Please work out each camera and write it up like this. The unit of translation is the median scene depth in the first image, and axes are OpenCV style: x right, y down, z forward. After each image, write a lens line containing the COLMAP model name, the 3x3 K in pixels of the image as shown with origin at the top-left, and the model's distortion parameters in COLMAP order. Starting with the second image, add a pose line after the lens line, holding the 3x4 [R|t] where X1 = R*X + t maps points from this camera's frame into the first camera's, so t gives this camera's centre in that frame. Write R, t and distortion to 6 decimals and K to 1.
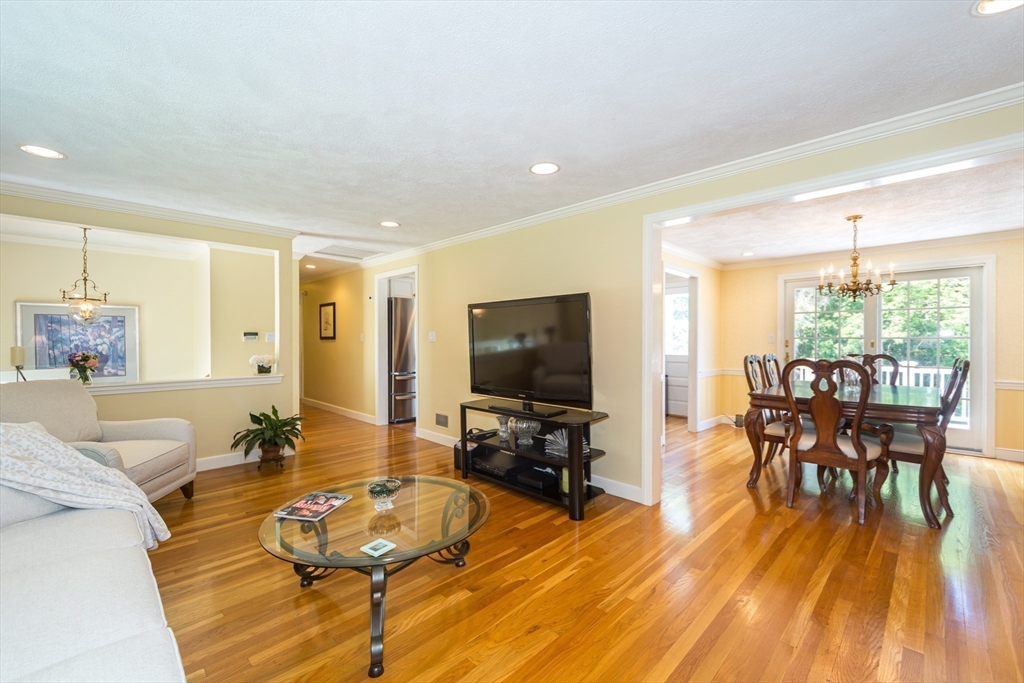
lens RADIAL K [[446.5, 0, 524.6], [0, 446.5, 344.2], [0, 0, 1]] dist [0.025065, 0.000019]
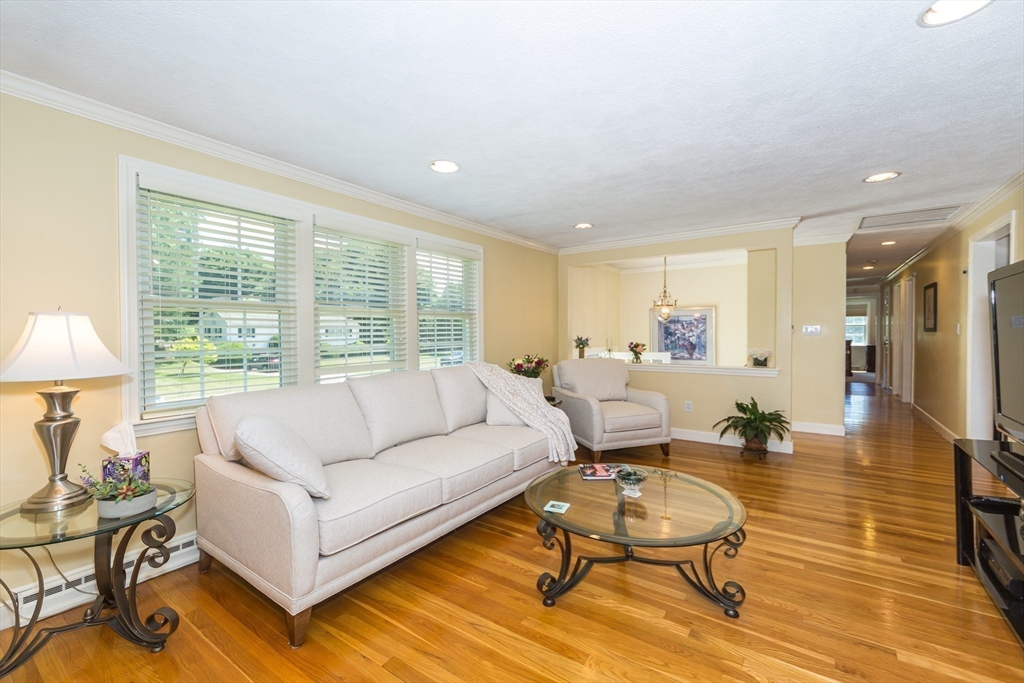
lens RADIAL K [[430.8, 0, 494.2], [0, 430.8, 338.0], [0, 0, 1]] dist [-0.001105, -0.000140]
pose [[0.127120, 0.010575, -0.991831, 0.415885], [-0.004012, 0.999940, 0.010147, -0.008070], [0.991879, 0.002689, 0.127155, 0.354449]]
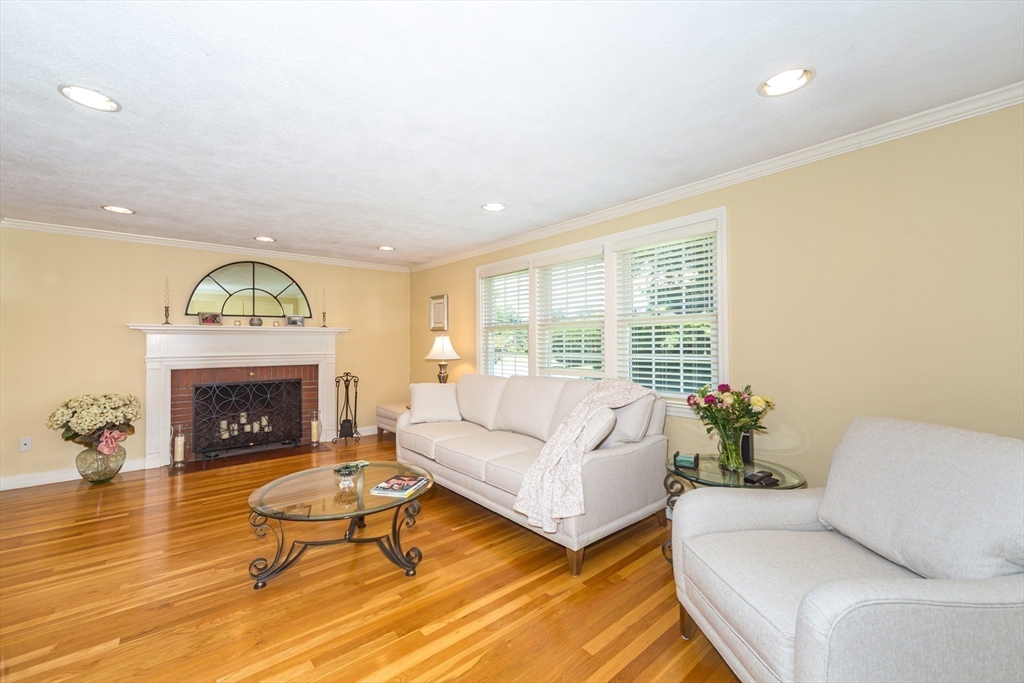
lens RADIAL K [[430.8, 0, 494.2], [0, 430.8, 338.0], [0, 0, 1]] dist [-0.001105, -0.000140]
pose [[-0.990582, 0.006154, 0.136780, -0.560748], [0.005763, 0.999978, -0.003251, -0.019945], [-0.136797, -0.002432, -0.990596, 1.355179]]
